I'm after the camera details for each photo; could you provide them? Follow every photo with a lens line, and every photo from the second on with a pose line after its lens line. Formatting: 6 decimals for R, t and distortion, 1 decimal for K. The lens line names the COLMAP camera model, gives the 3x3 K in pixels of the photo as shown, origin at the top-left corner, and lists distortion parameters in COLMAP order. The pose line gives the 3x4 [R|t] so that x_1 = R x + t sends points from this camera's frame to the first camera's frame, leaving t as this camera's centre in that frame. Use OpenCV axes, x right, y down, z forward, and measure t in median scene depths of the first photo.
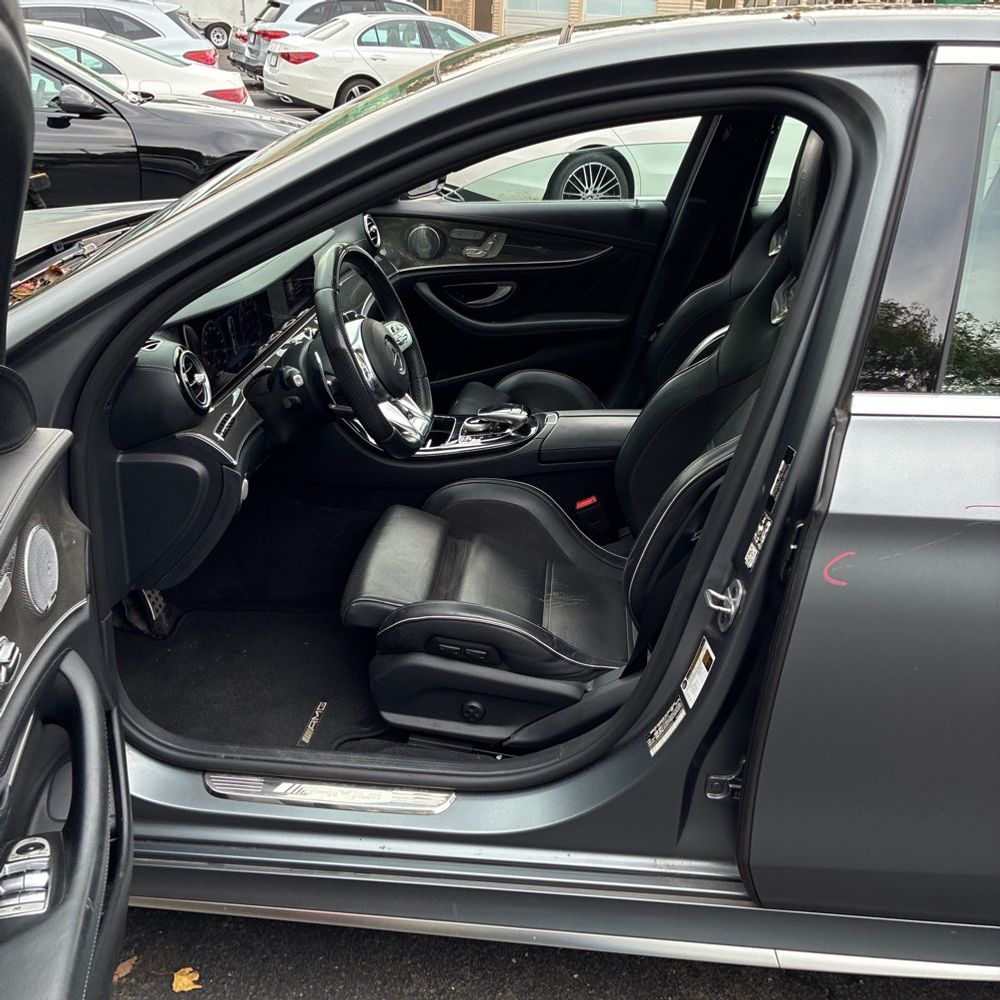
lens RADIAL K [[997.5, 0, 497.4], [0, 997.5, 501.6], [0, 0, 1]] dist [0.022866, 0.000000]
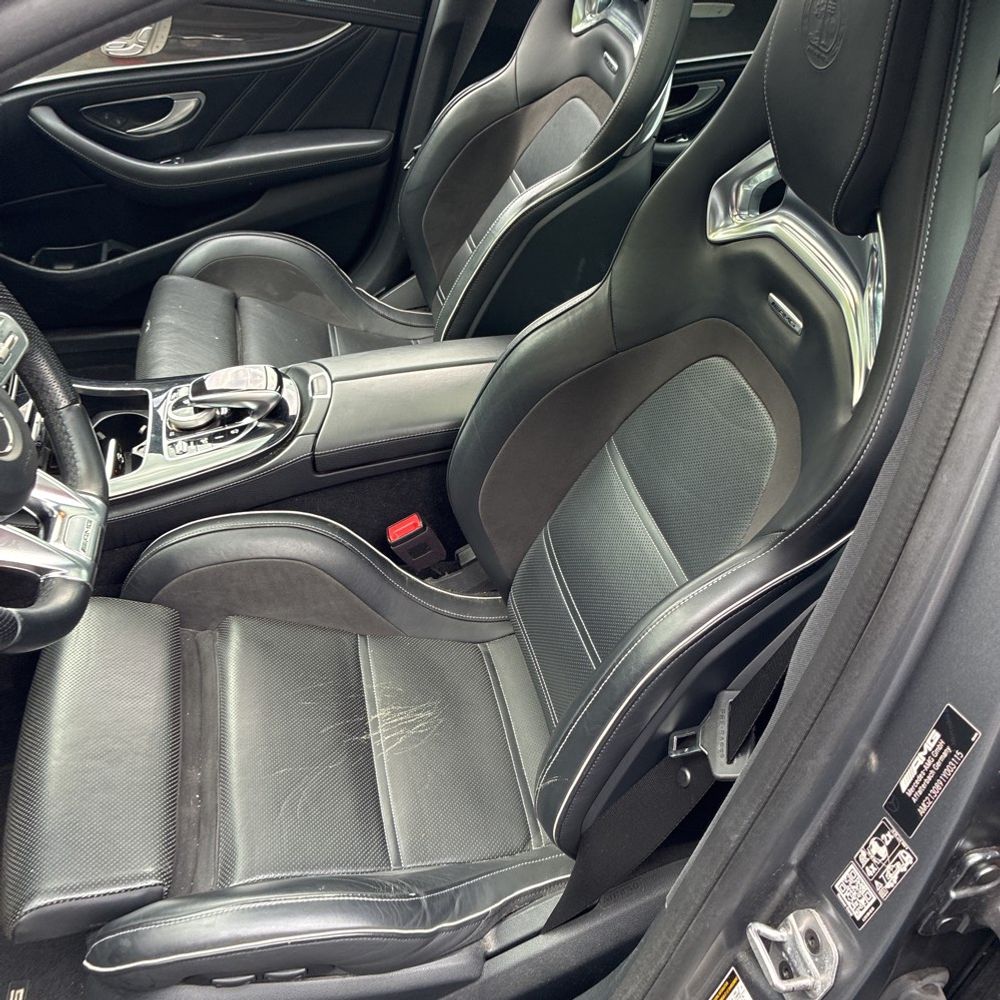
lens RADIAL K [[997.5, 0, 512.3], [0, 997.5, 515.3], [0, 0, 1]] dist [0.022866, 0.000000]
pose [[0.955062, -0.185844, 0.230910, 0.012384], [0.115340, 0.950643, 0.288054, -0.168178], [-0.273046, -0.248476, 0.929358, 0.393791]]
